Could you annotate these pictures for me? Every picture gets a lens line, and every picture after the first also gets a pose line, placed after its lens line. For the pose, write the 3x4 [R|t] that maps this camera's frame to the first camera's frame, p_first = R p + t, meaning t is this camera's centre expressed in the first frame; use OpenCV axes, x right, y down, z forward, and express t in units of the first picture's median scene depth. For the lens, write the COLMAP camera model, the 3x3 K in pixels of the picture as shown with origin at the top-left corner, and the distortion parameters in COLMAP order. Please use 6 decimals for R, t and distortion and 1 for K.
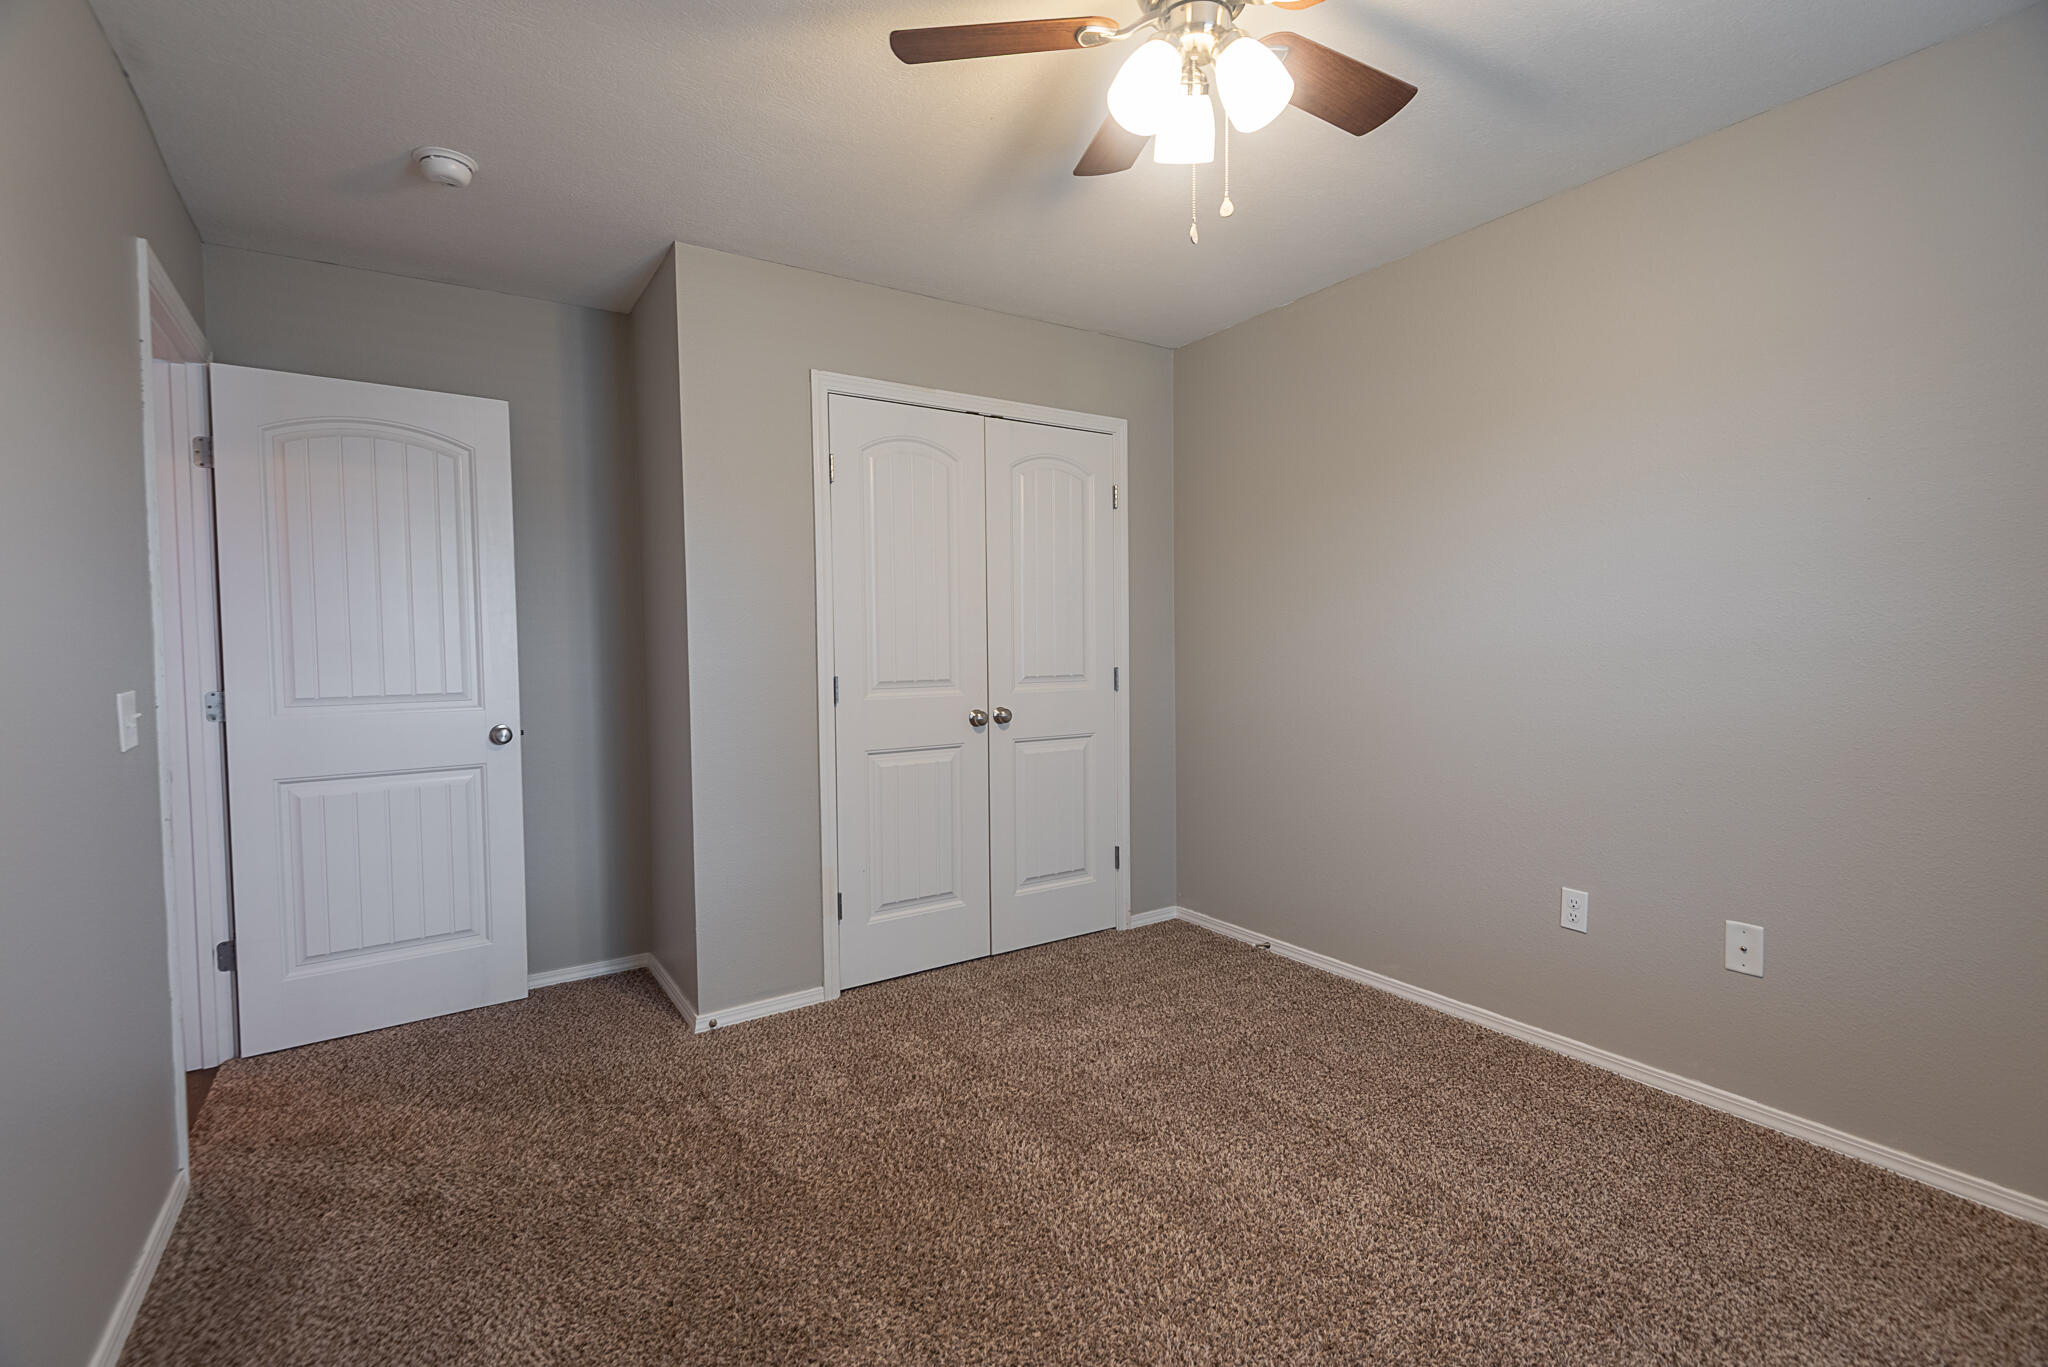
lens RADIAL K [[935.7, 0, 1023.7], [0, 935.7, 680.8], [0, 0, 1]] dist [0.037270, -0.024618]
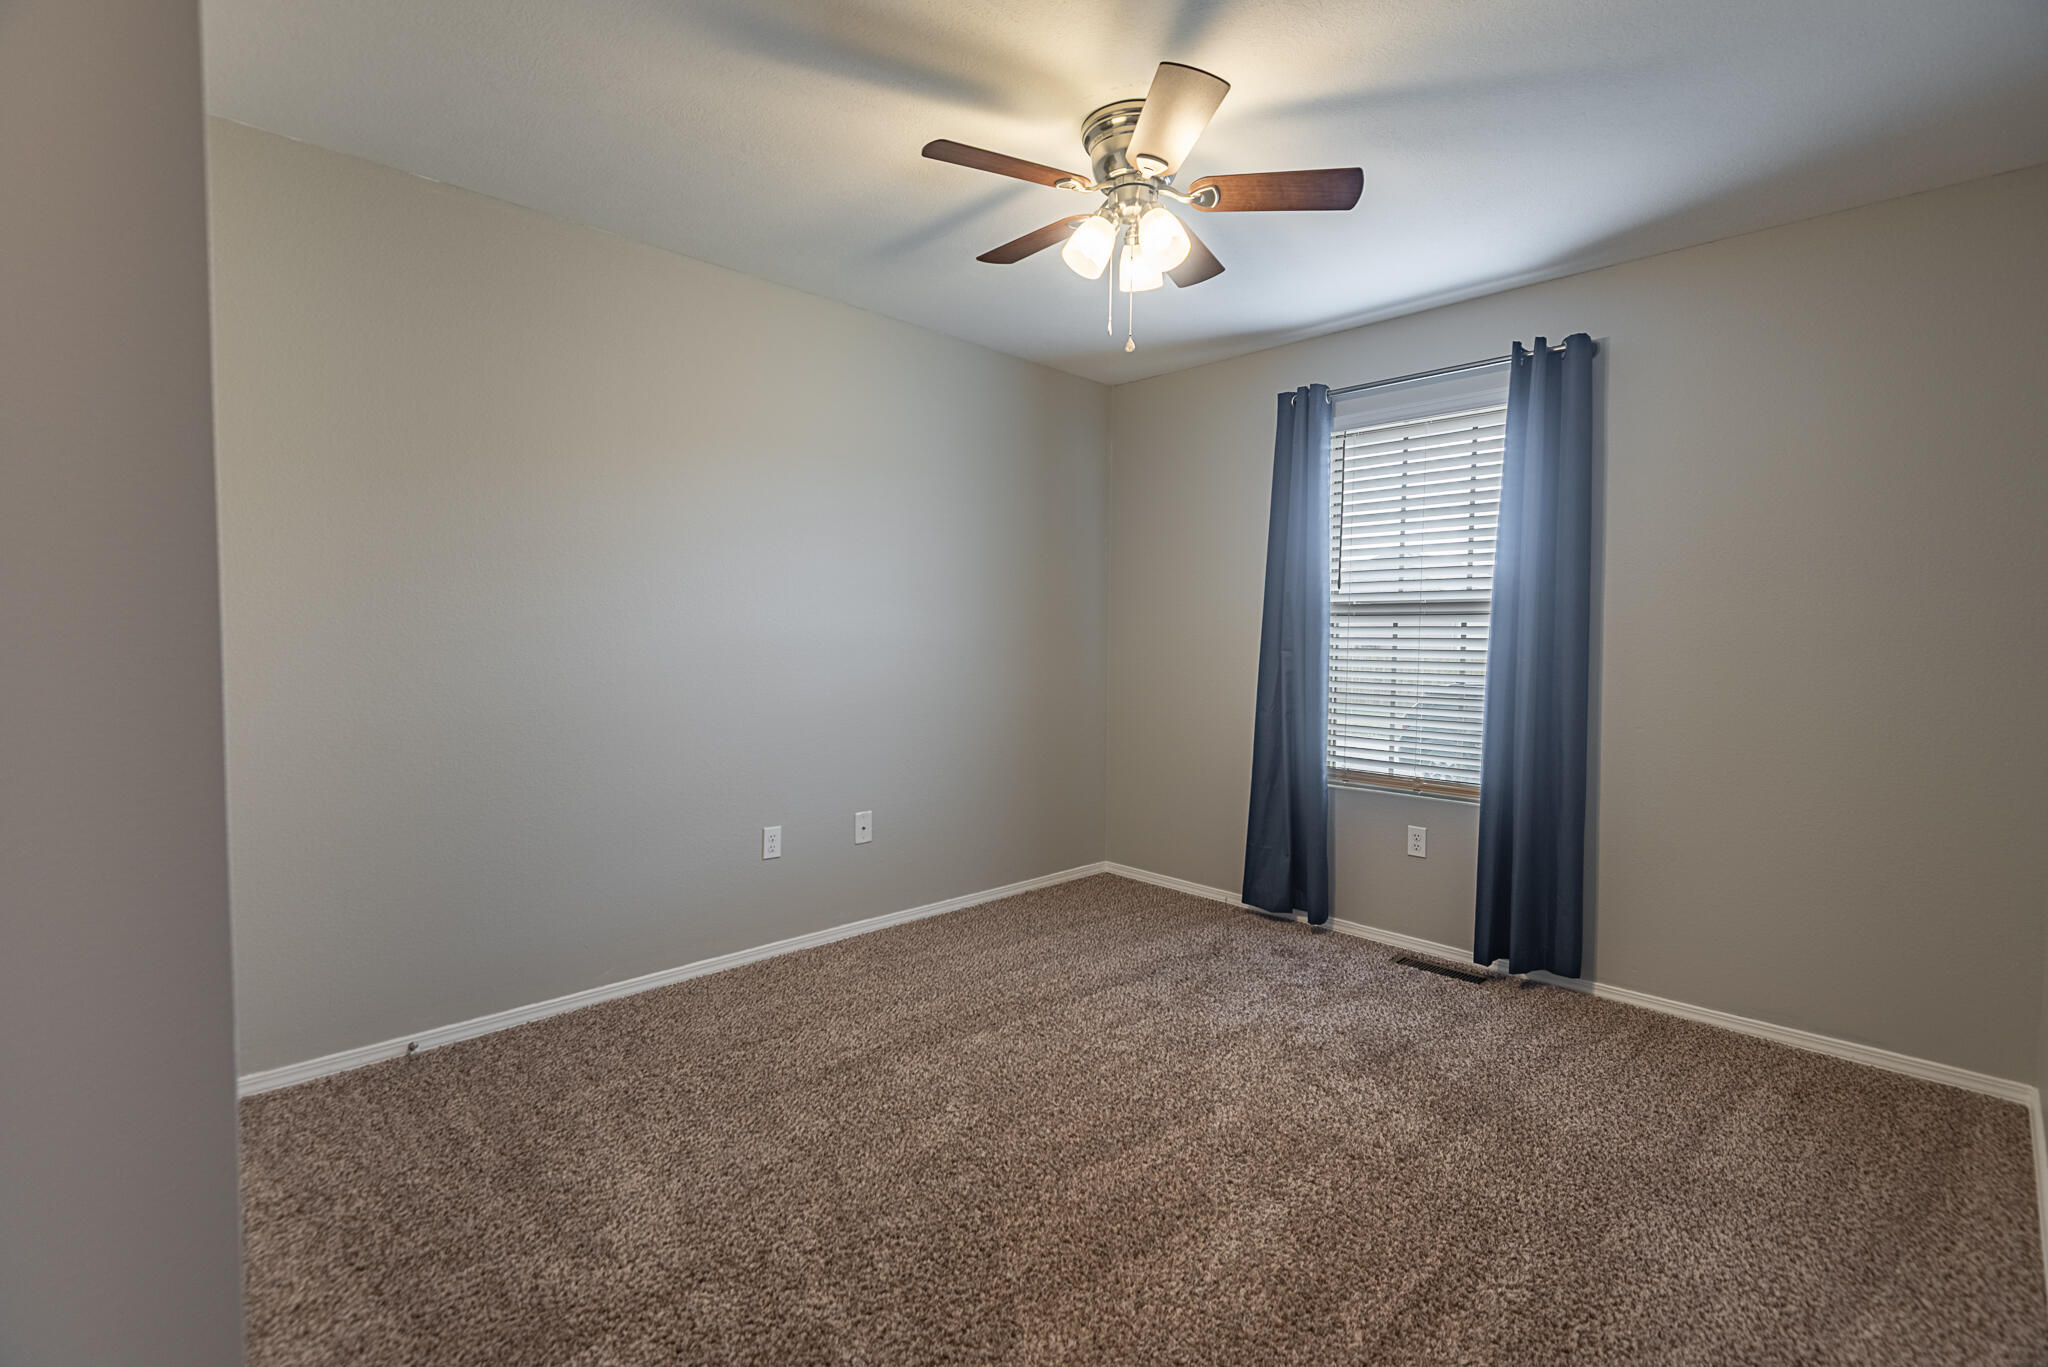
lens RADIAL K [[935.7, 0, 1023.7], [0, 935.7, 680.8], [0, 0, 1]] dist [0.037270, -0.024618]
pose [[-0.178996, -0.044126, 0.982860, -0.706367], [0.038369, 0.997921, 0.051790, -0.029915], [-0.983101, 0.046982, -0.176931, 0.855821]]
